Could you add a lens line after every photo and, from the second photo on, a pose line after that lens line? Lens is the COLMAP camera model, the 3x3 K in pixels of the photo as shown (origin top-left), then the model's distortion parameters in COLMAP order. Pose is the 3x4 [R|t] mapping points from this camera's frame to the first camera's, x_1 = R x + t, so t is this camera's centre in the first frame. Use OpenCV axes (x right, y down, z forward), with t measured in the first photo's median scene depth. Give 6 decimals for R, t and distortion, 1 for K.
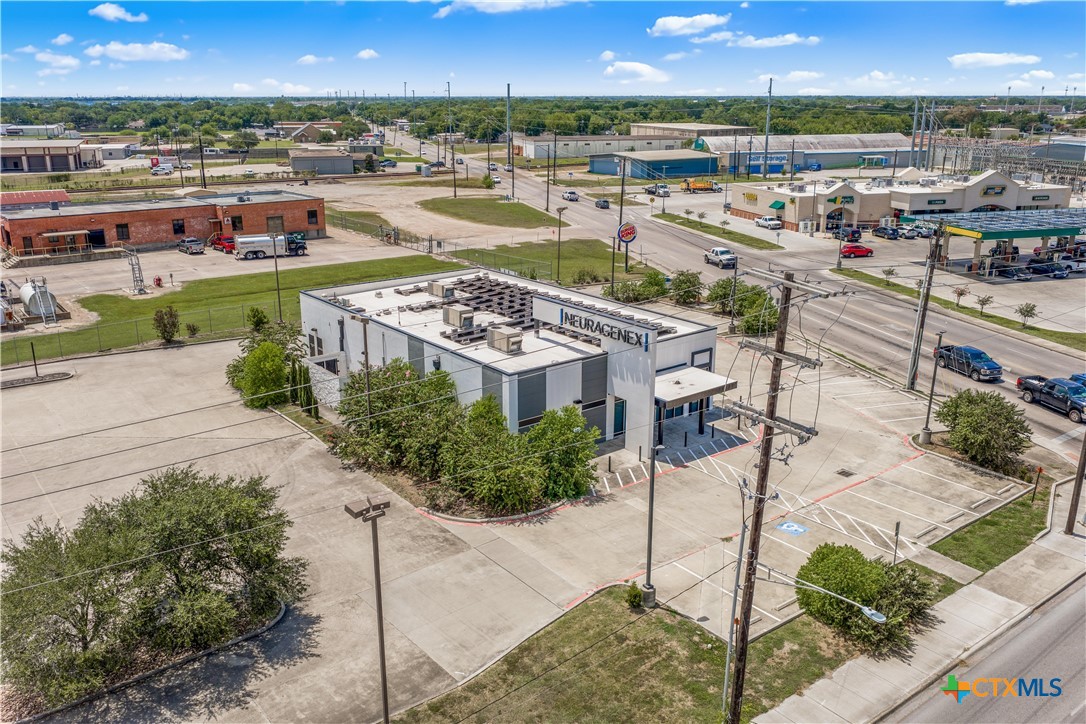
lens RADIAL K [[893.9, 0, 543.0], [0, 893.9, 362.0], [0, 0, 1]] dist [0.011793, -0.003582]
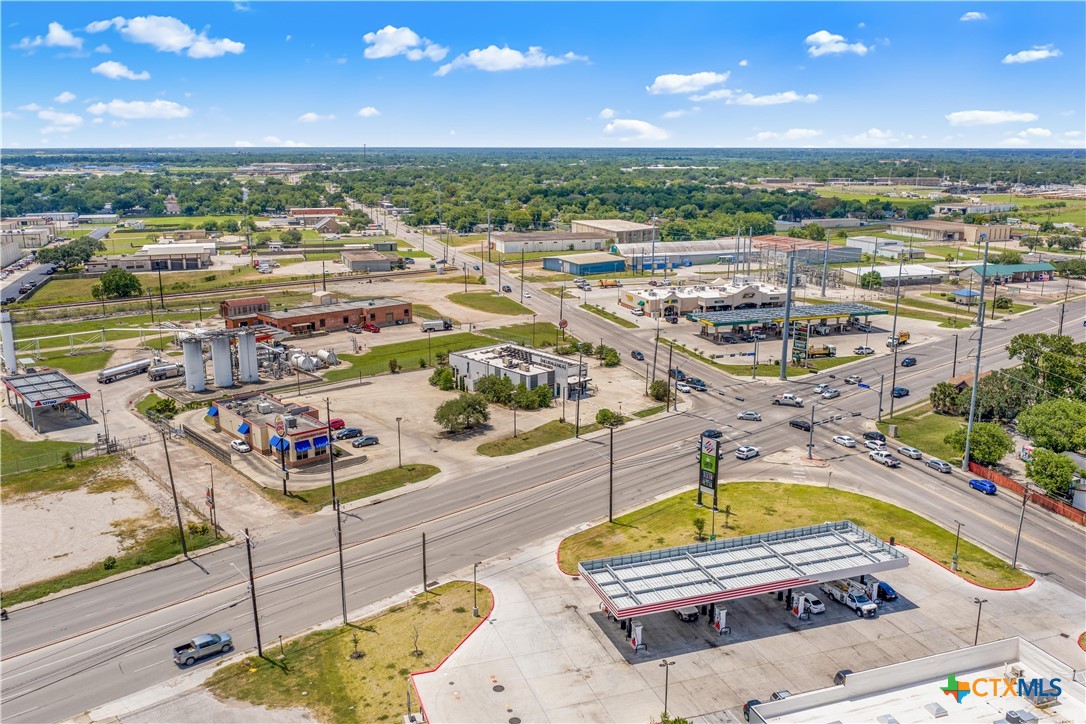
lens RADIAL K [[893.9, 0, 543.0], [0, 893.9, 362.0], [0, 0, 1]] dist [0.011793, -0.003582]
pose [[0.998438, -0.011595, 0.054648, -0.070466], [0.014420, 0.998564, -0.051590, 0.058948], [-0.053972, 0.052297, 0.997172, -1.072798]]
